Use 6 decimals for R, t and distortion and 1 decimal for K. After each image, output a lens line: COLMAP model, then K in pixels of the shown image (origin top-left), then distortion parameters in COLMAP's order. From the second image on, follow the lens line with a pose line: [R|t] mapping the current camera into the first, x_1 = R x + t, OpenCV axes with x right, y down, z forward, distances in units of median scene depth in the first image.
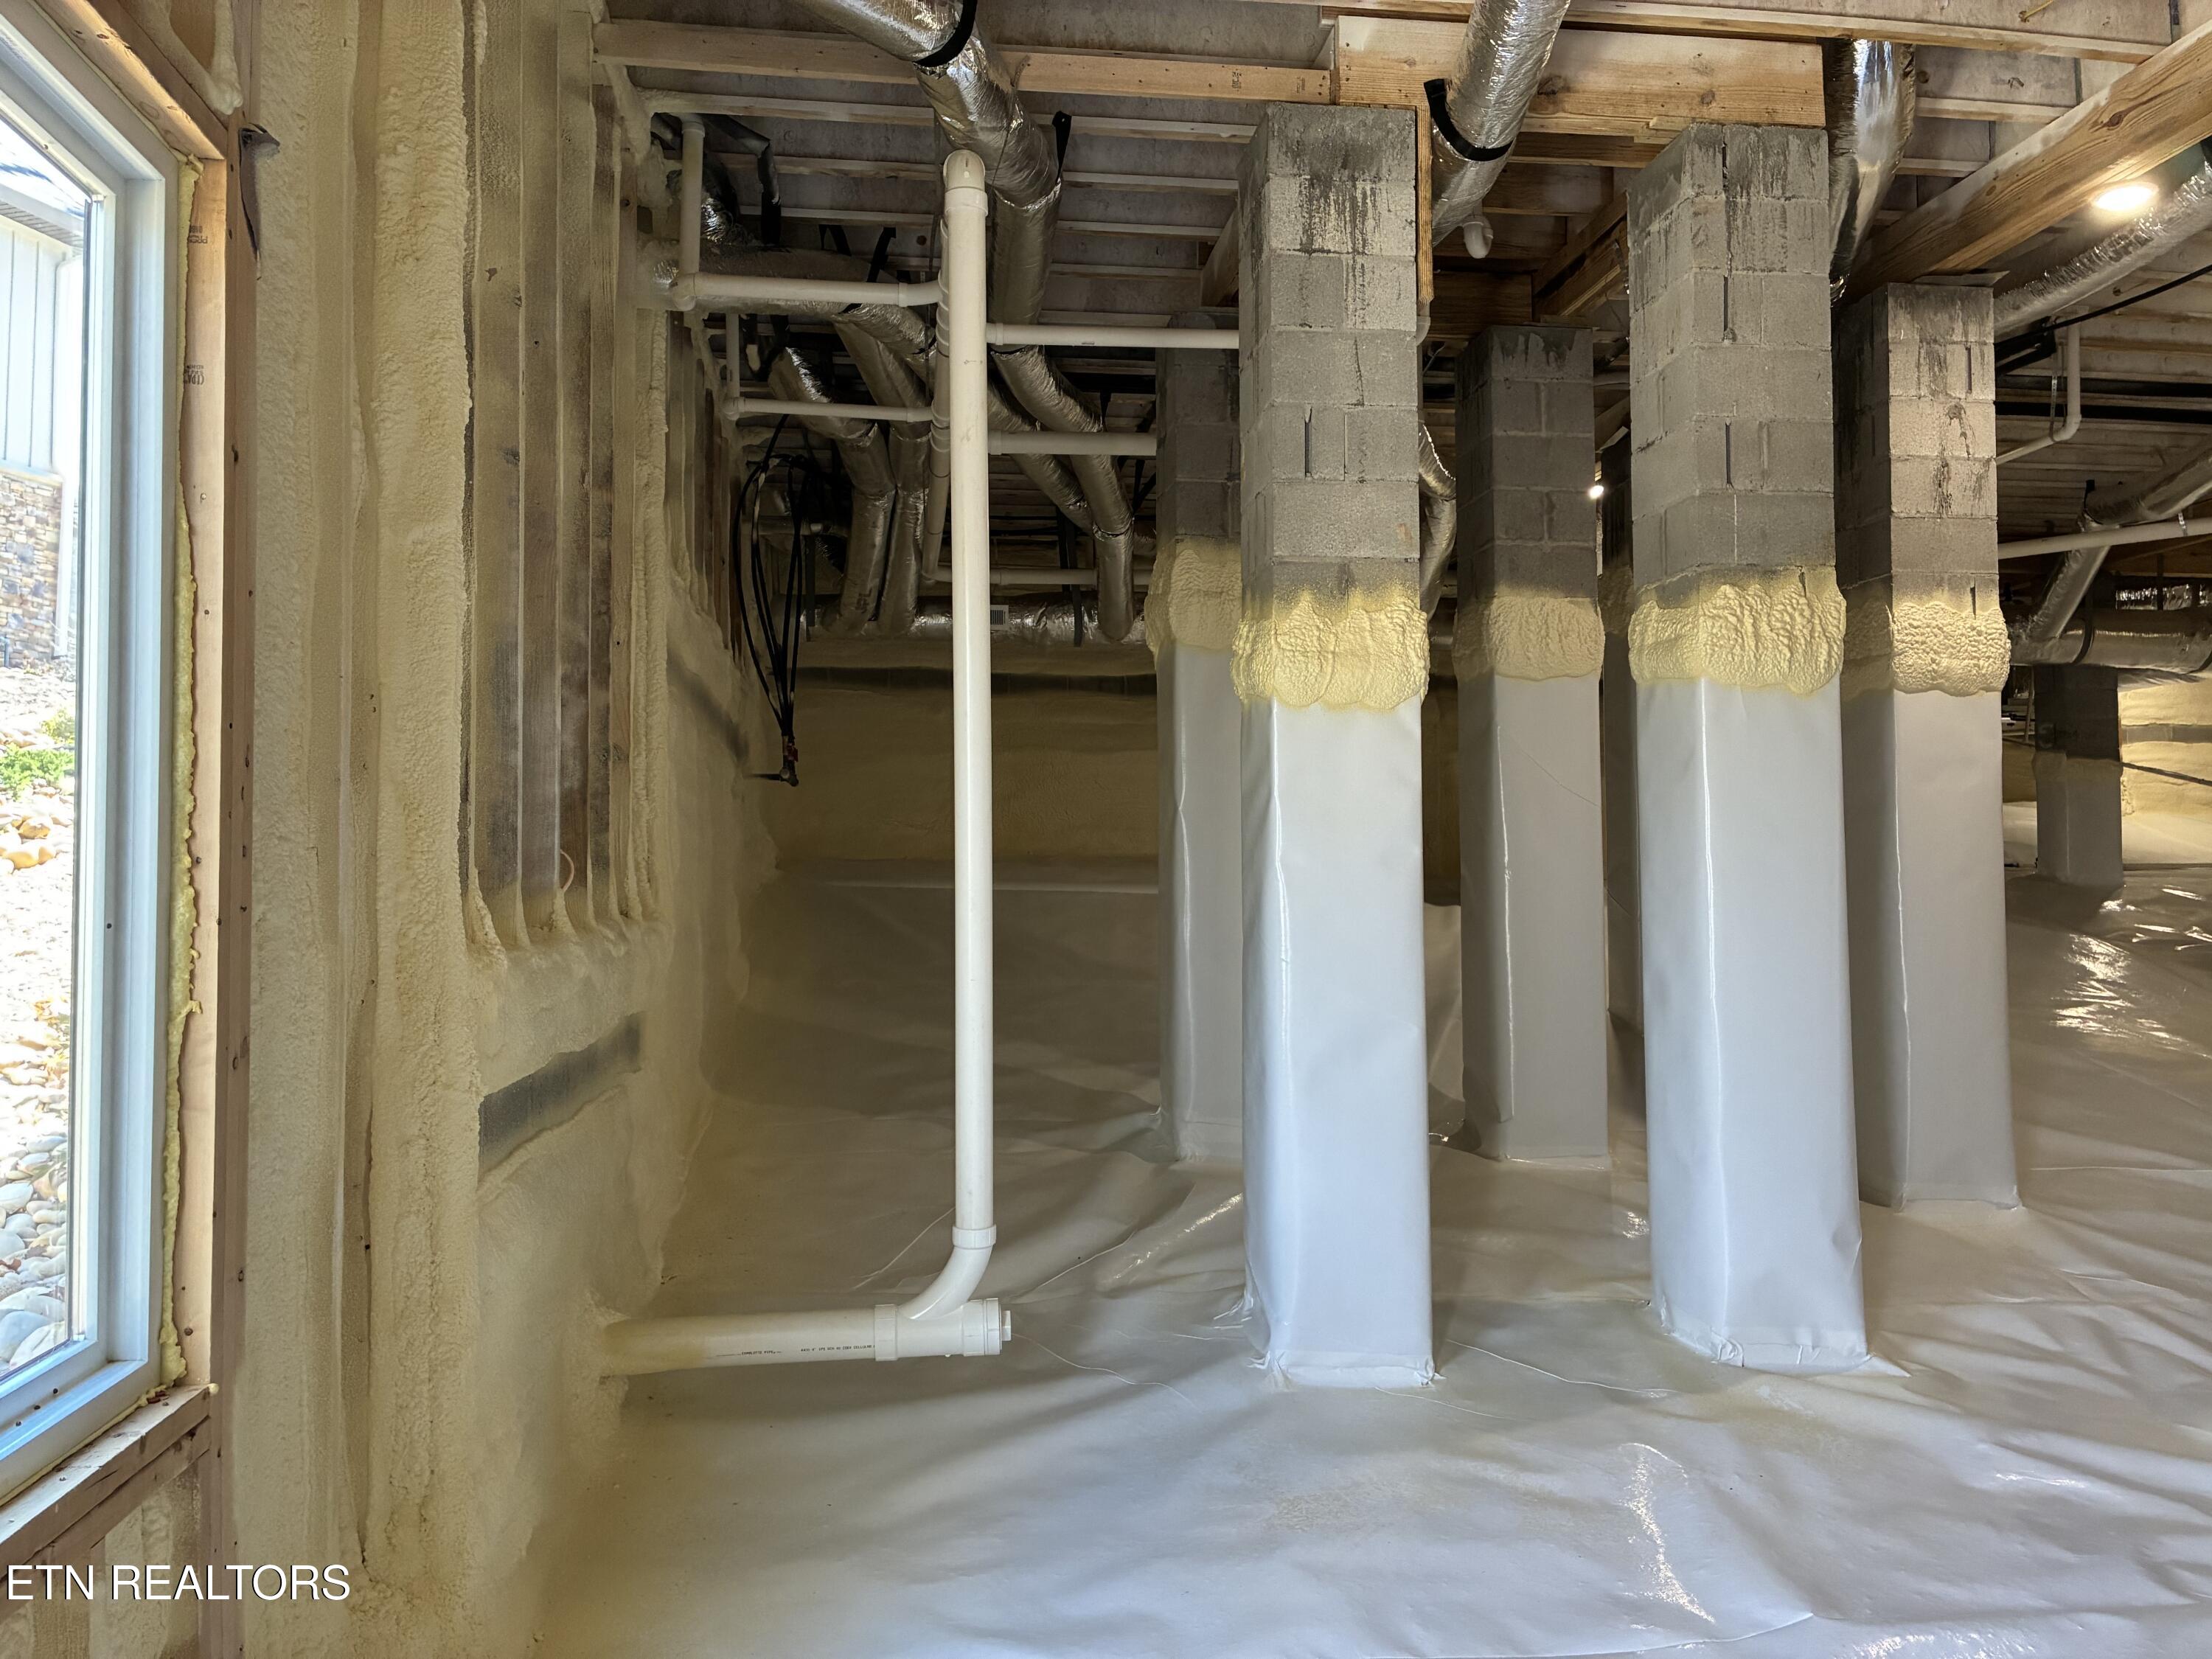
lens RADIAL K [[1669.7, 0, 1106.0], [0, 1669.7, 829.5], [0, 0, 1]] dist [0.029768, -0.048785]
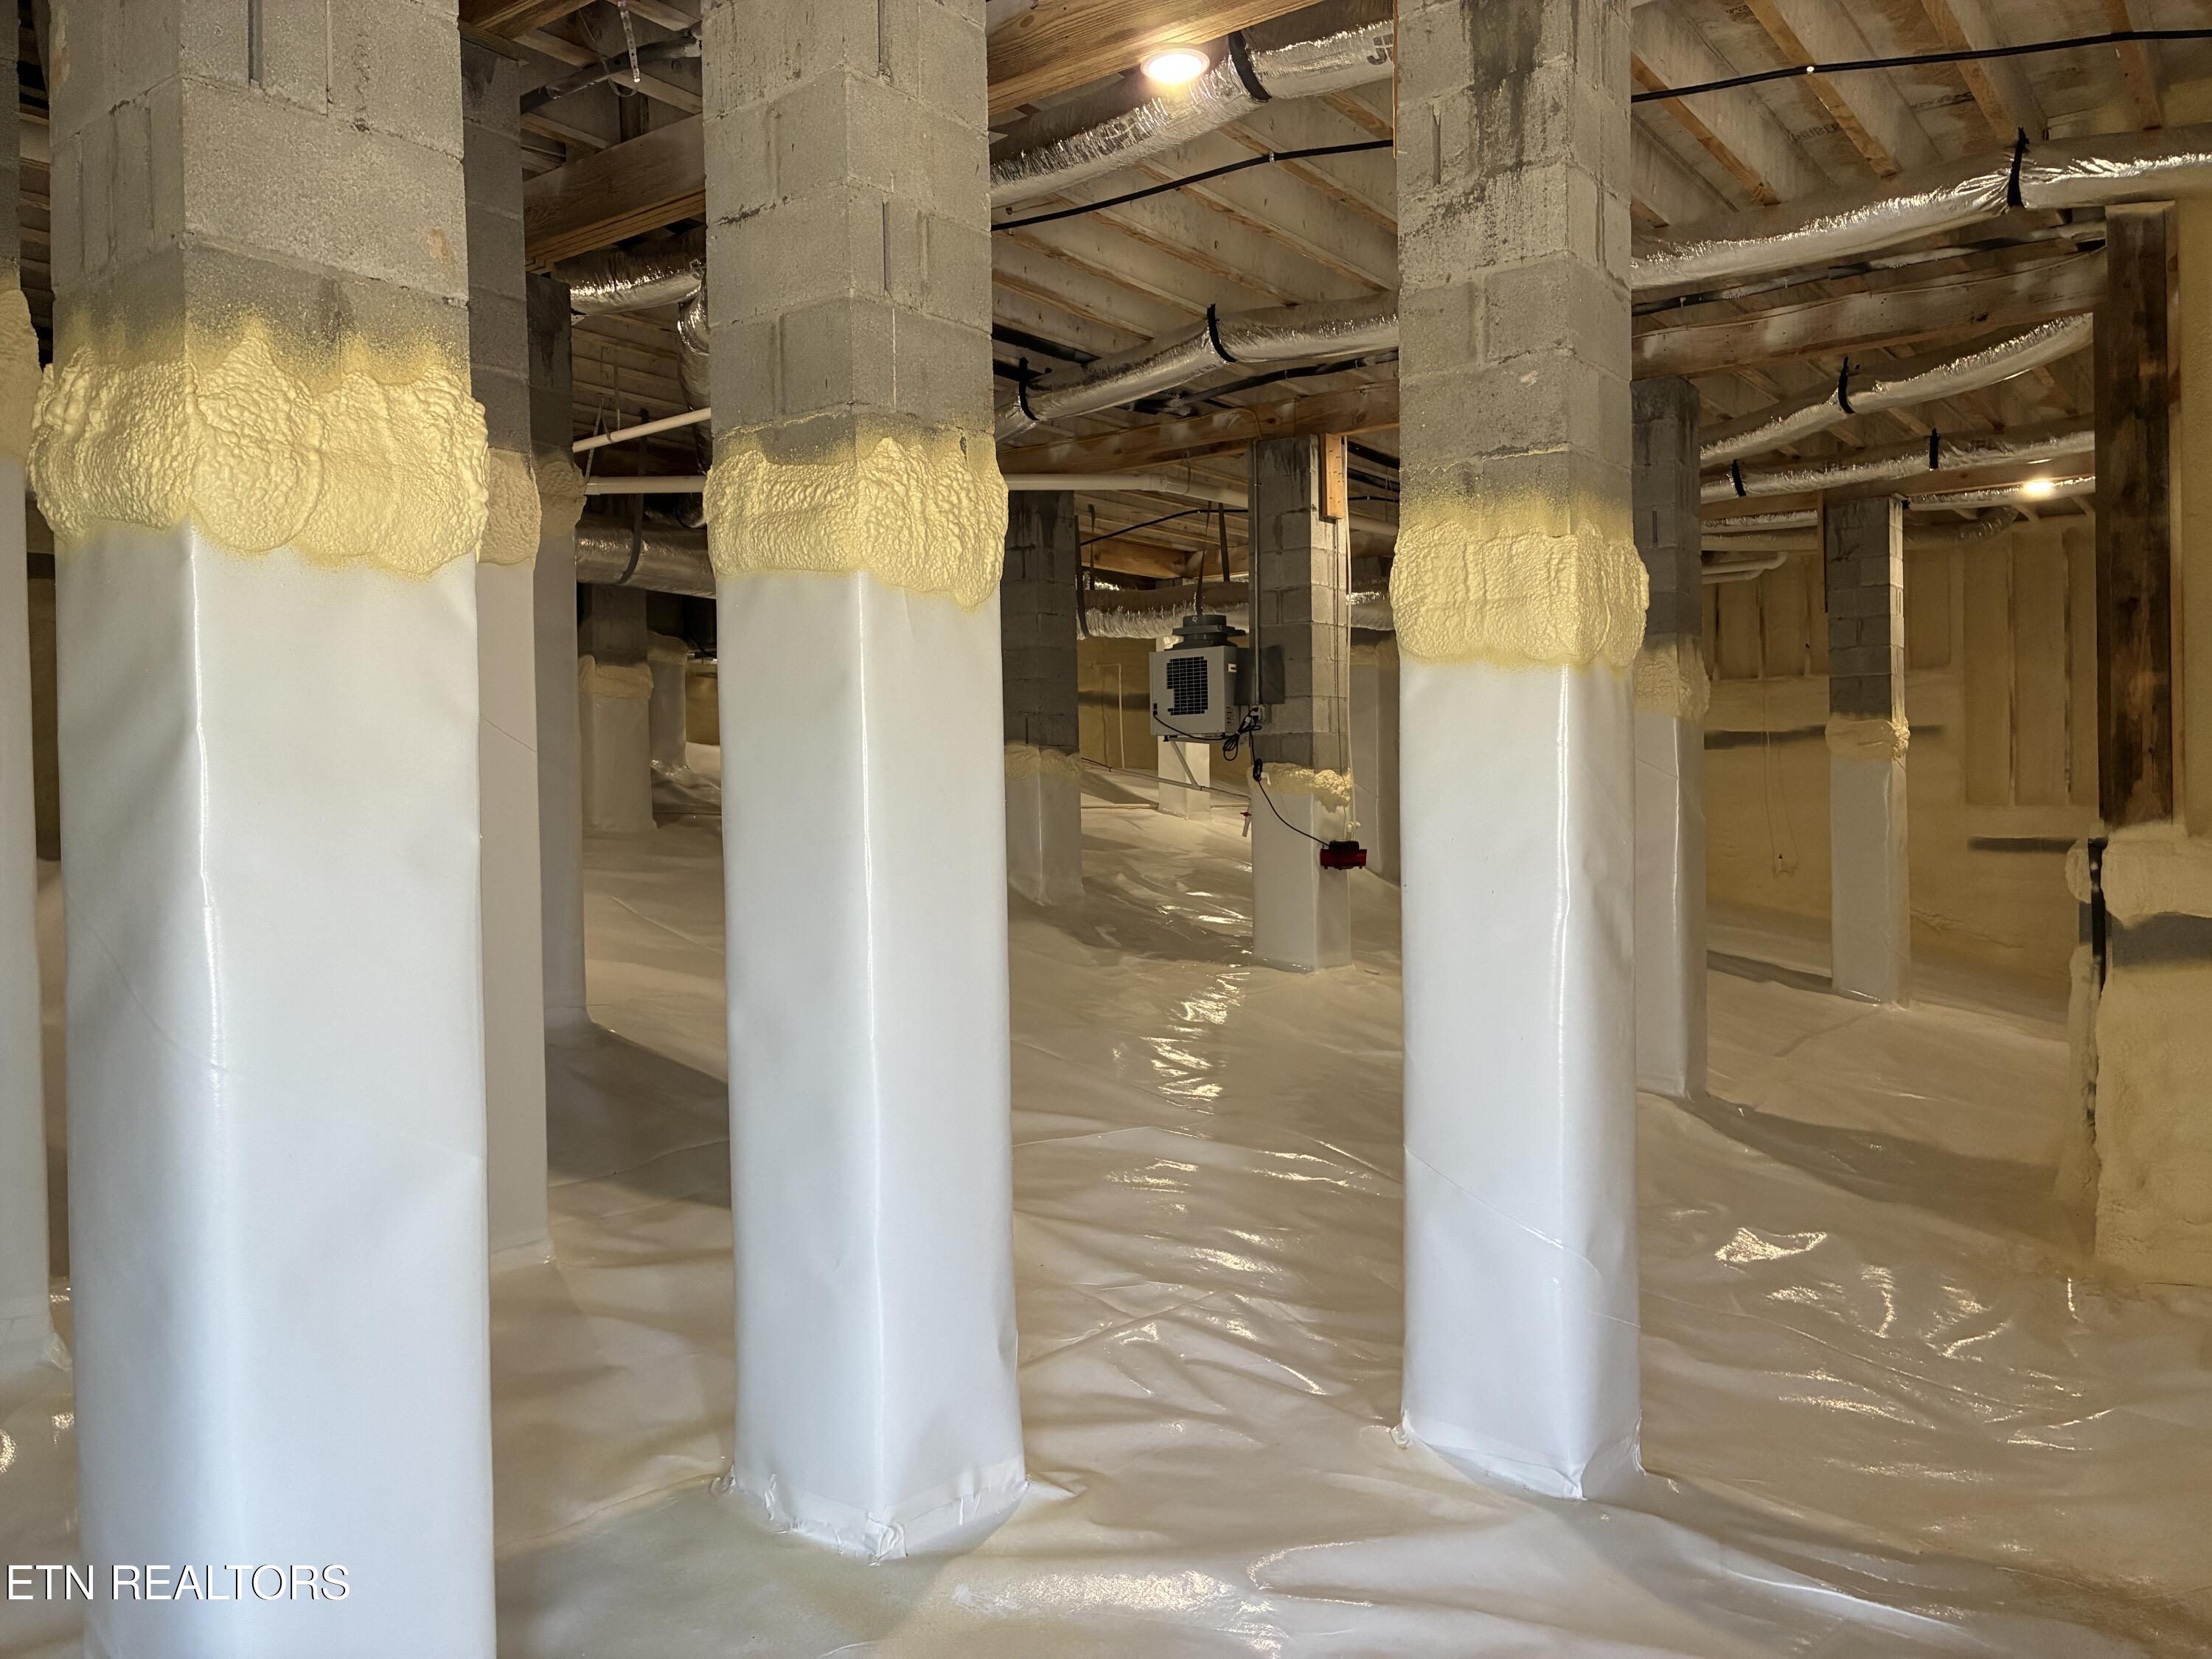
lens RADIAL K [[1669.7, 0, 1106.0], [0, 1669.7, 829.5], [0, 0, 1]] dist [0.029768, -0.048785]
pose [[0.699700, -0.018780, 0.714190, -0.059065], [-0.010422, 0.999280, 0.036488, -0.011930], [-0.714360, -0.032974, 0.699001, 0.451774]]
